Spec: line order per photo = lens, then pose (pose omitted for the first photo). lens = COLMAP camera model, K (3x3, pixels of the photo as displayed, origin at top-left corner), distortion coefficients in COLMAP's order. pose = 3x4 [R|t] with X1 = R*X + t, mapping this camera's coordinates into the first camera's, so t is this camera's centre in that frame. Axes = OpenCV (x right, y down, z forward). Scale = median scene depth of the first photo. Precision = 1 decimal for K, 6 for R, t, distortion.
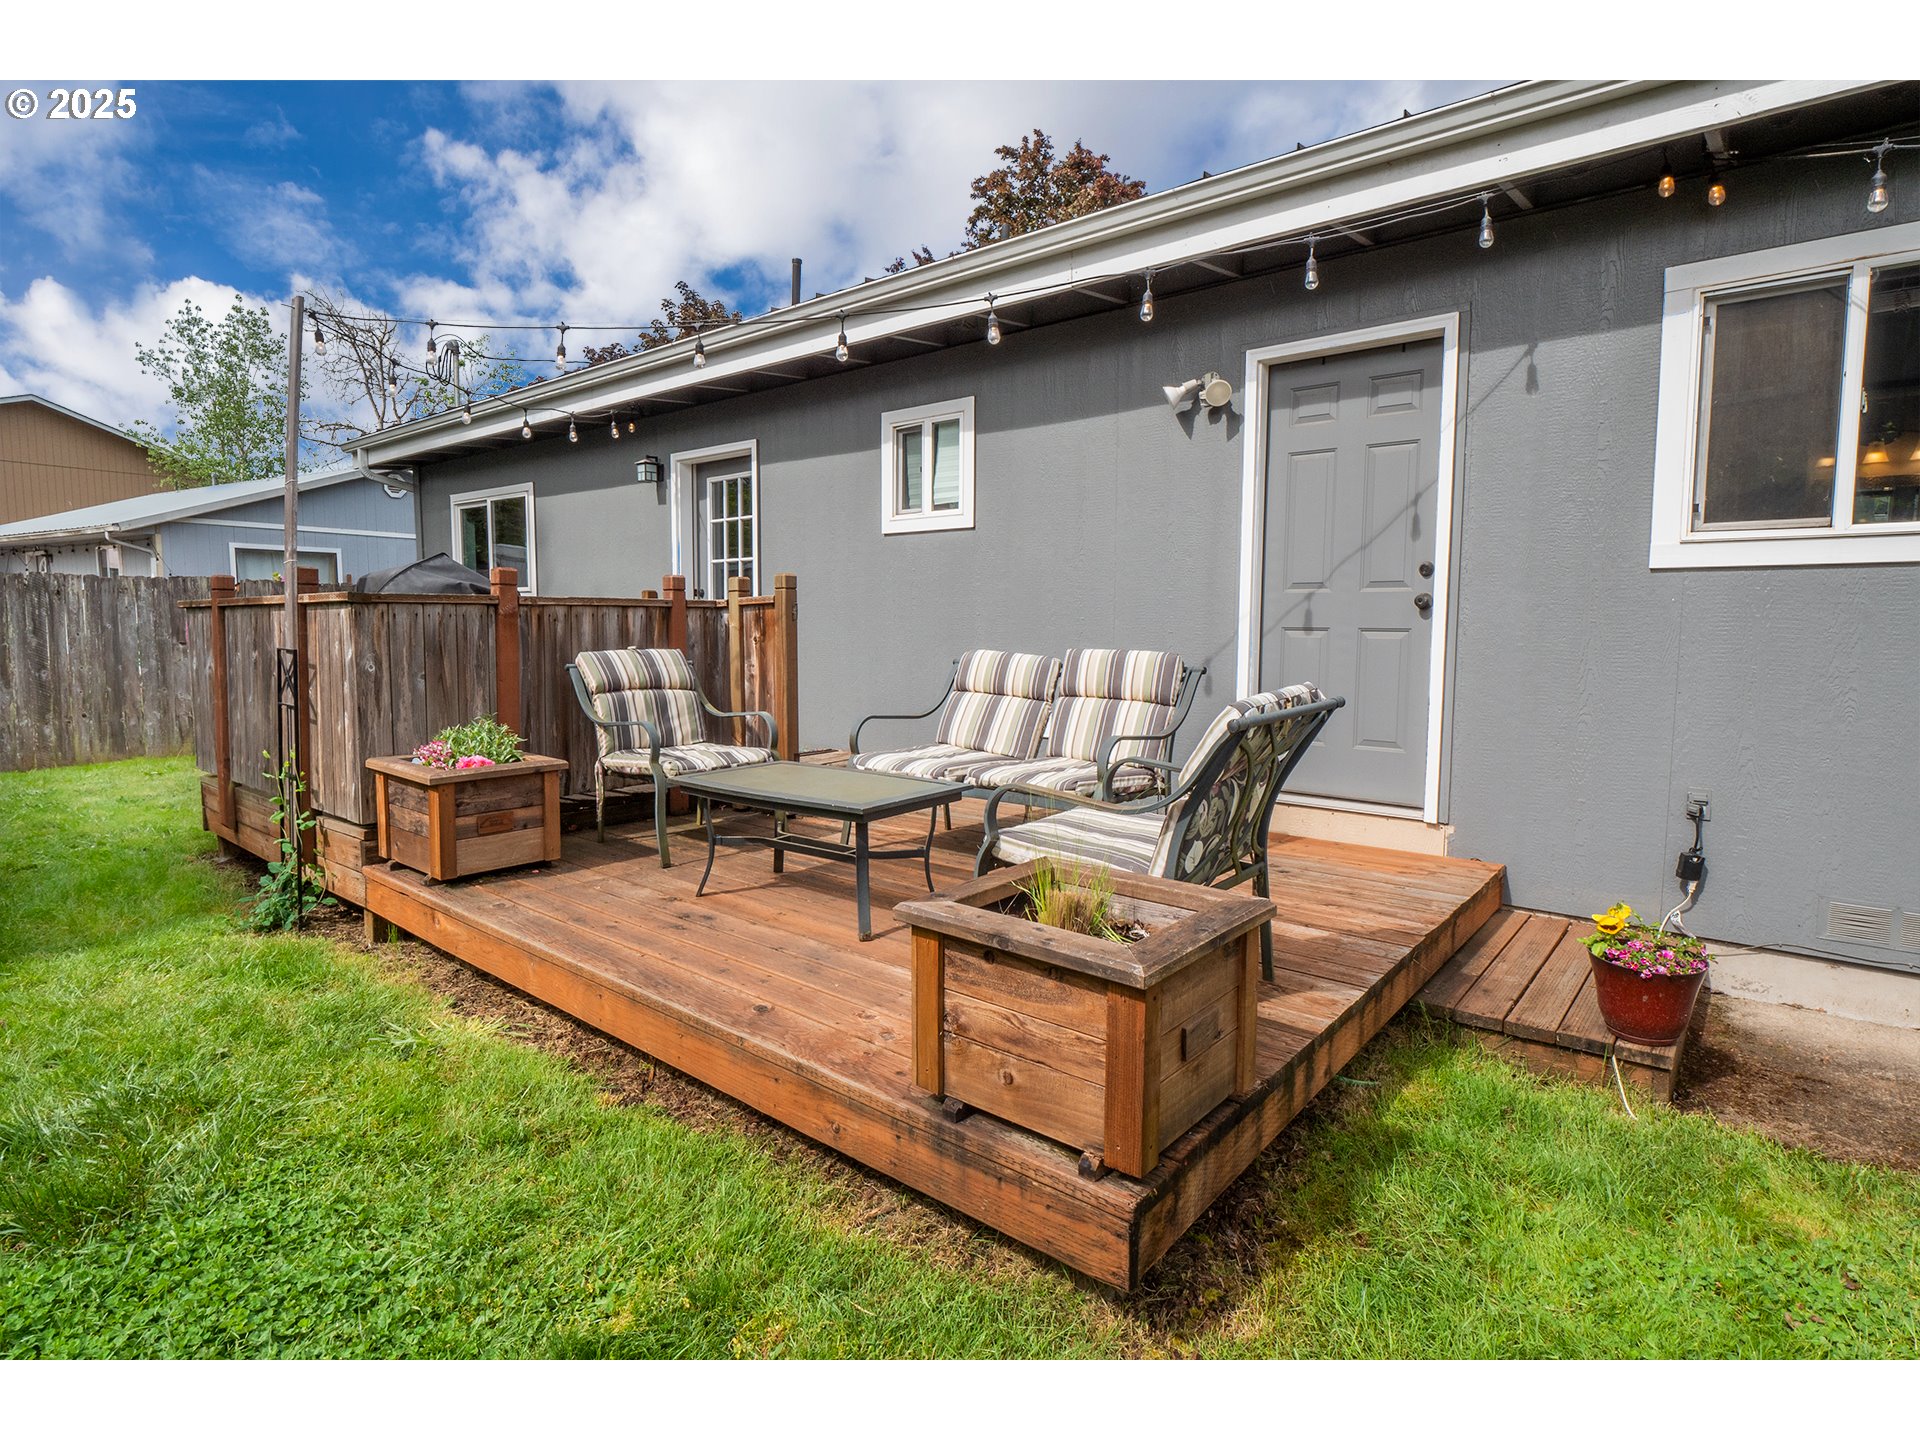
lens RADIAL K [[1018.1, 0, 960.0], [0, 1018.1, 720.0], [0, 0, 1]] dist [0.000086, -0.001869]
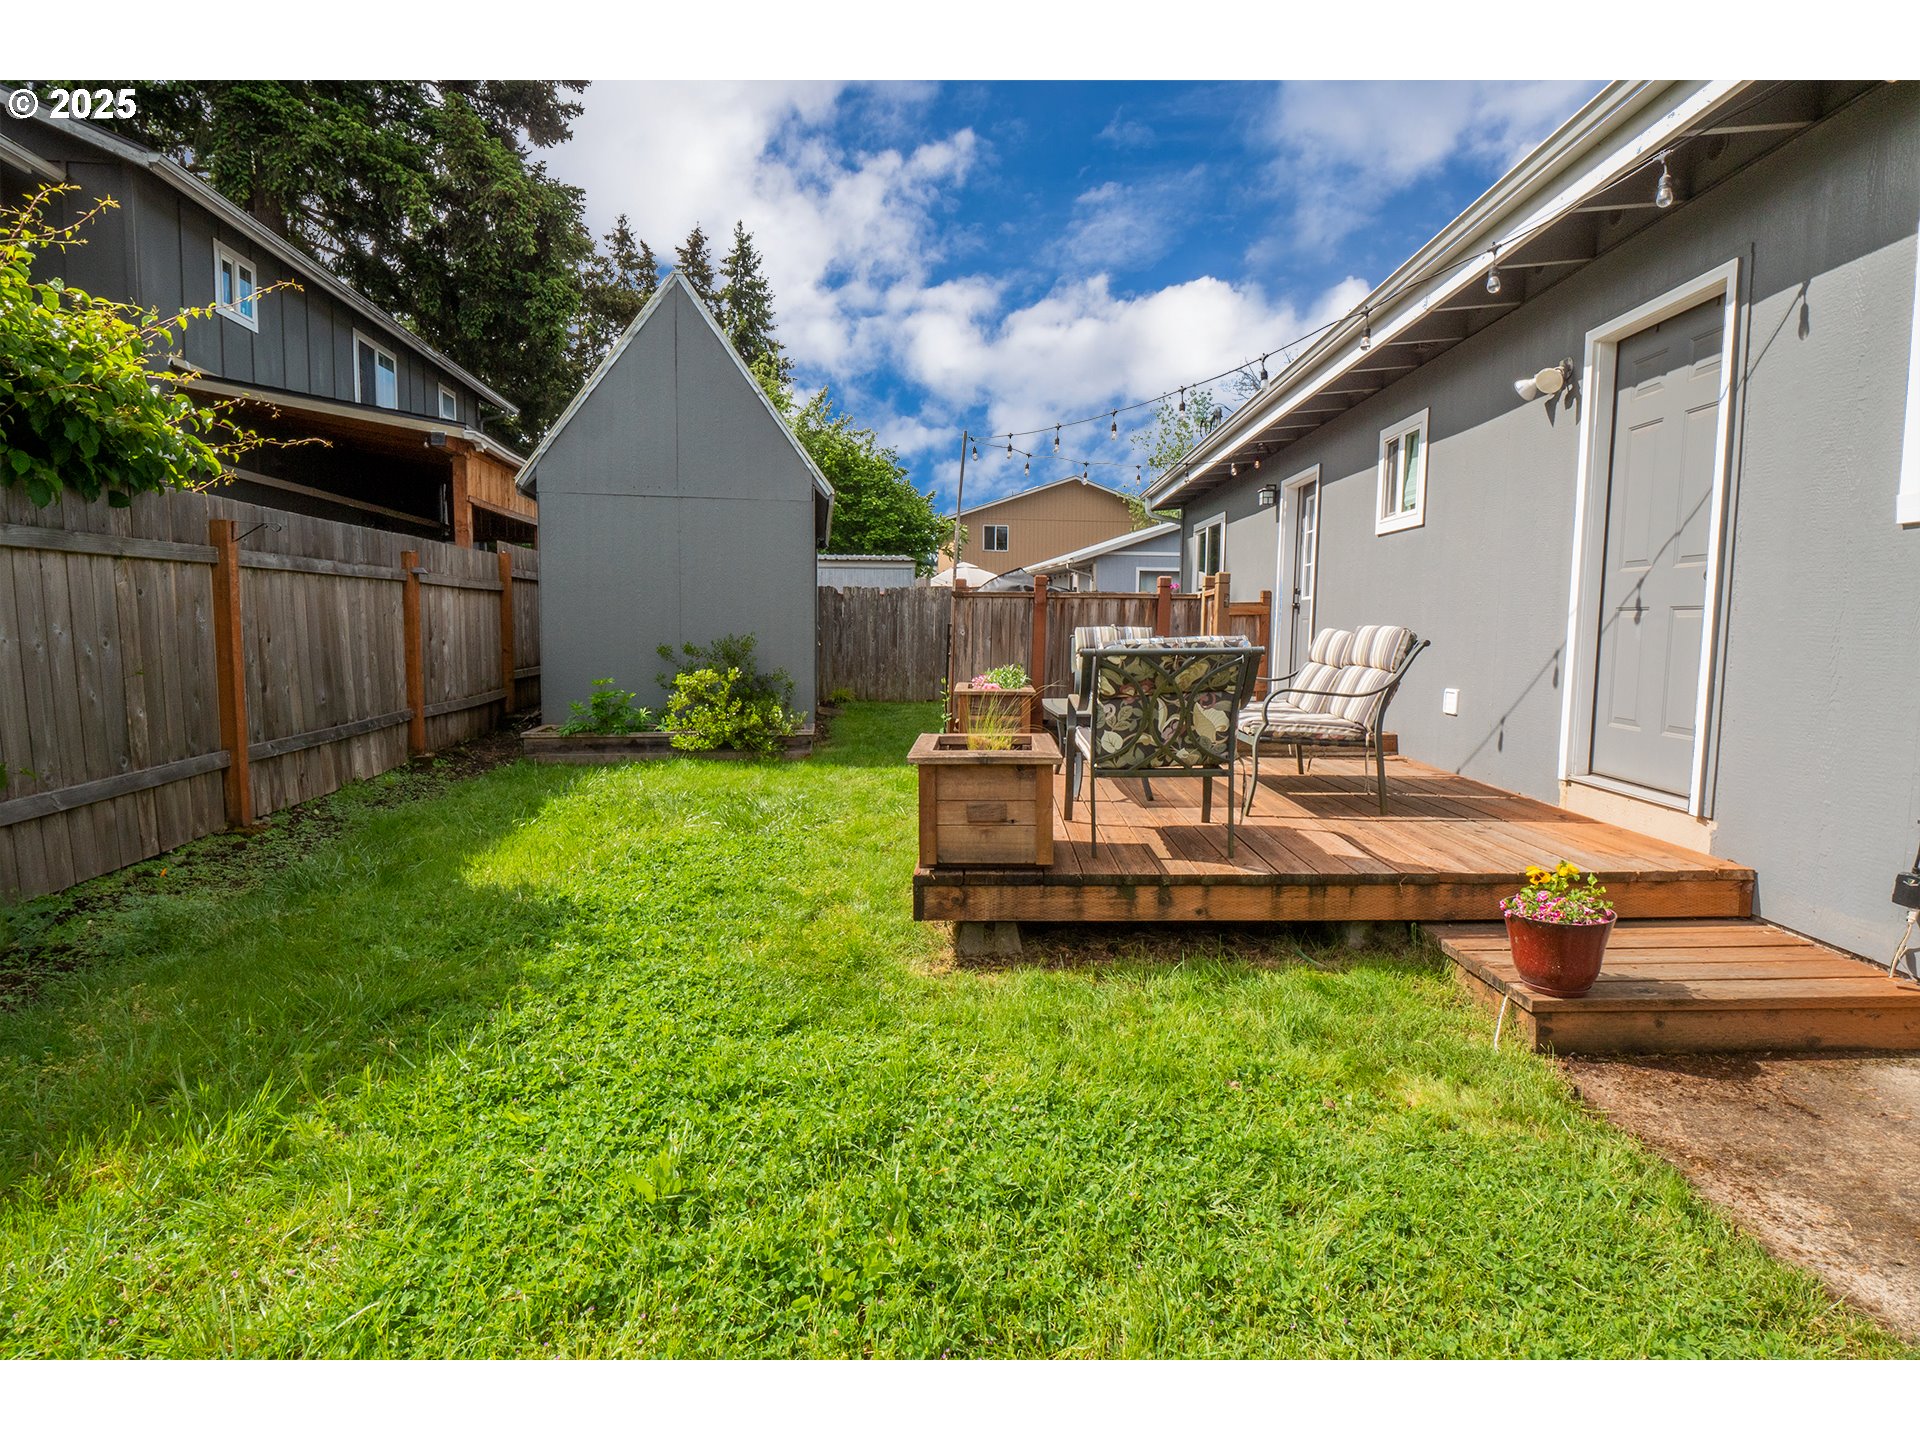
lens RADIAL K [[941.4, 0, 953.1], [0, 941.4, 709.3], [0, 0, 1]] dist [-0.002764, -0.009377]
pose [[0.622004, 0.074263, -0.779484, 0.613267], [-0.084320, 0.996056, 0.027611, 0.033455], [0.778461, 0.048552, 0.625813, -0.046569]]
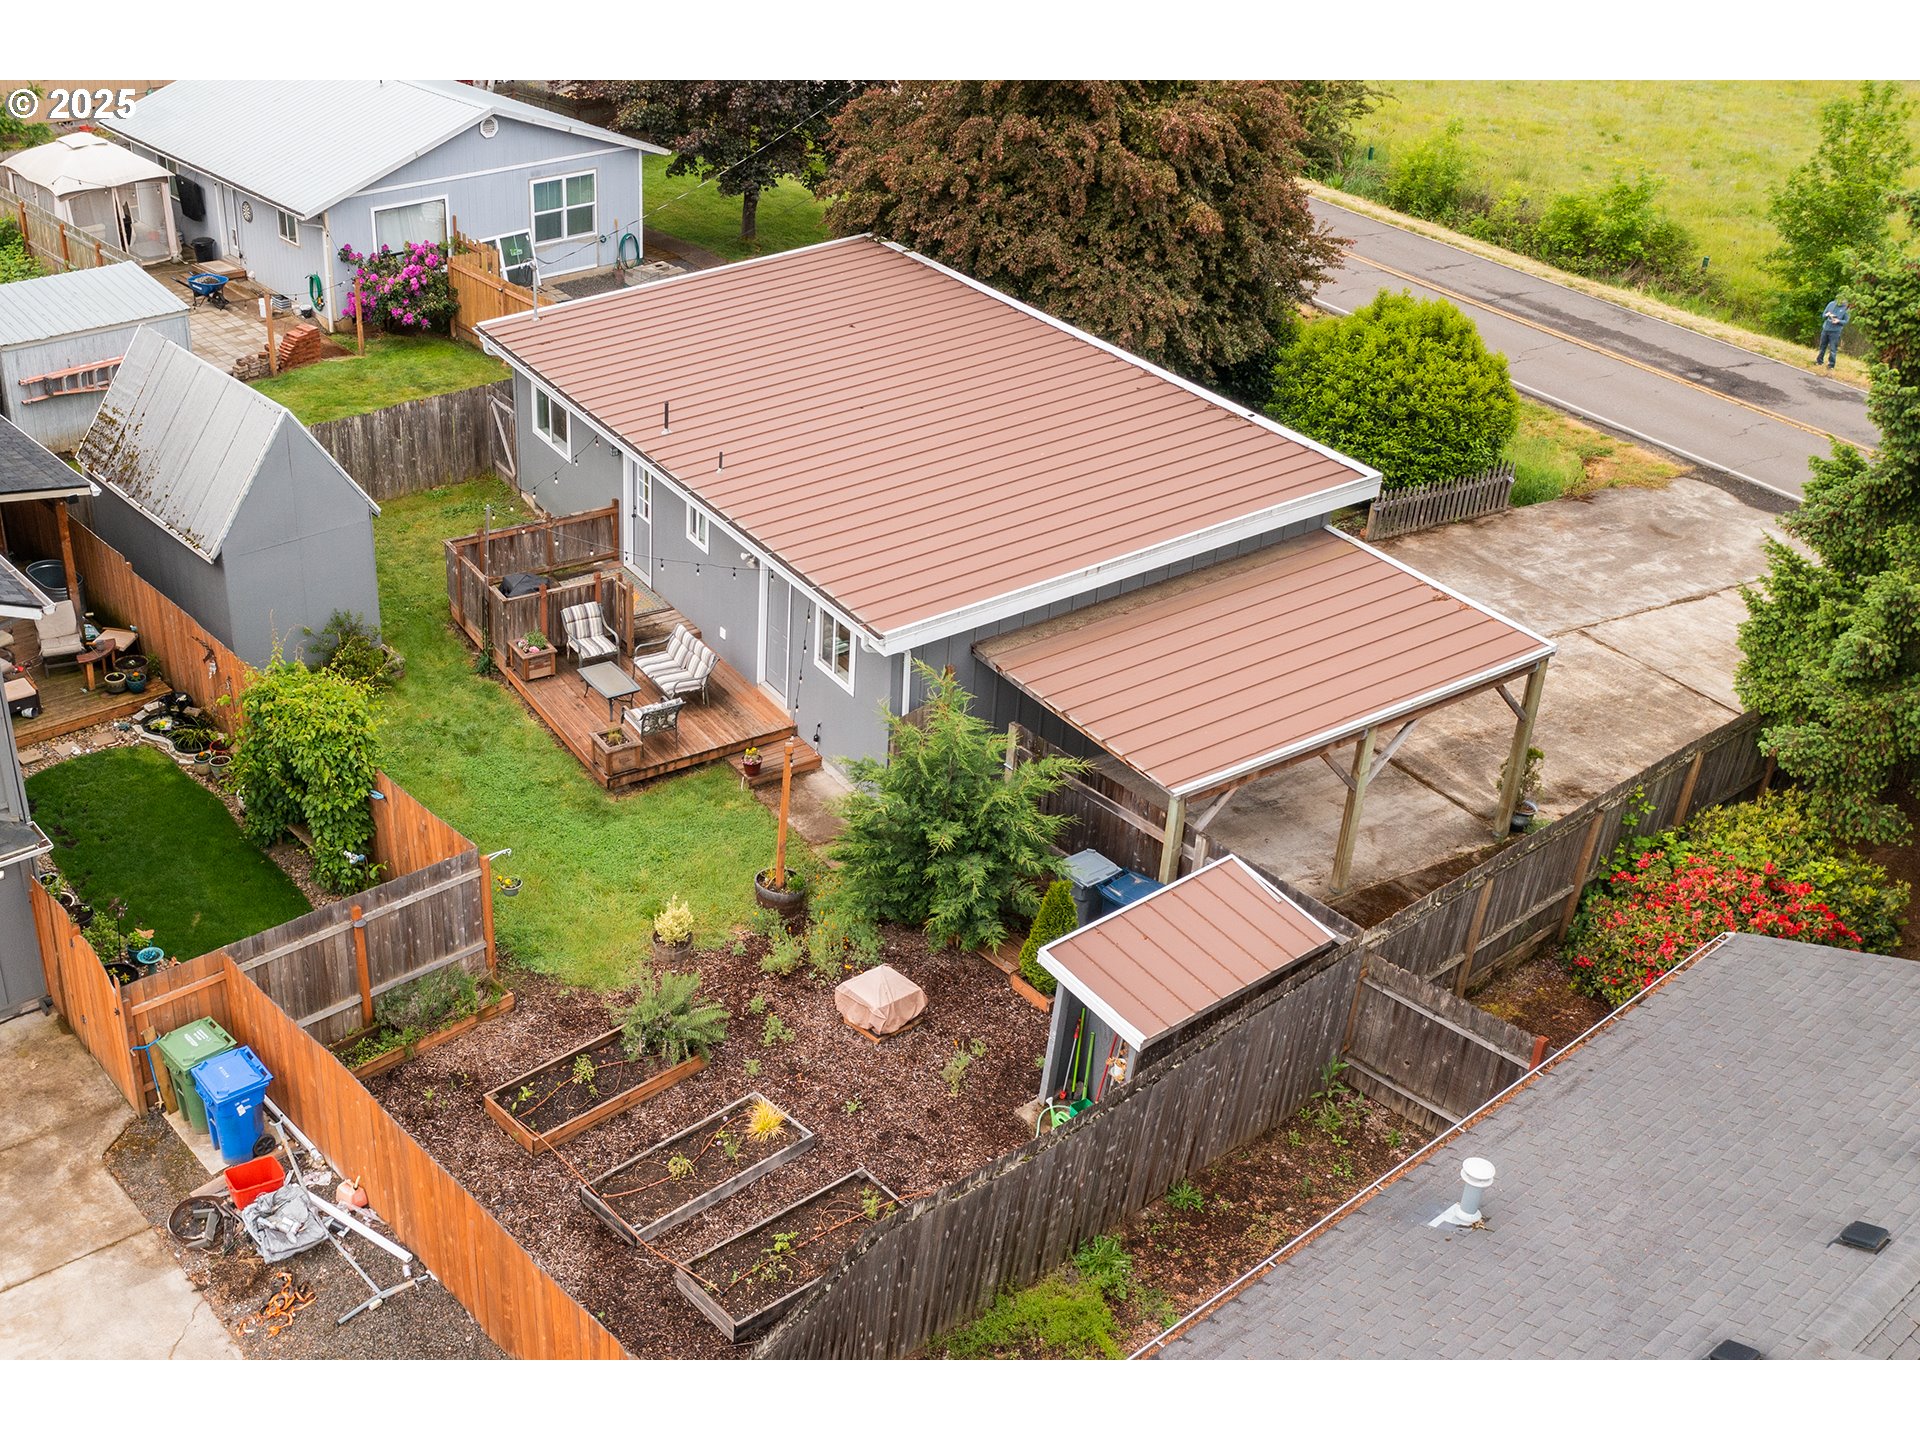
lens RADIAL K [[1917.4, 0, 835.6], [0, 1917.4, 720.6], [0, 0, 1]] dist [-0.016872, -0.009321]
pose [[0.945920, 0.185515, -0.266118, 2.060700], [-0.066745, 0.914091, 0.399980, -2.156101], [0.317458, -0.360587, 0.877039, -4.062903]]
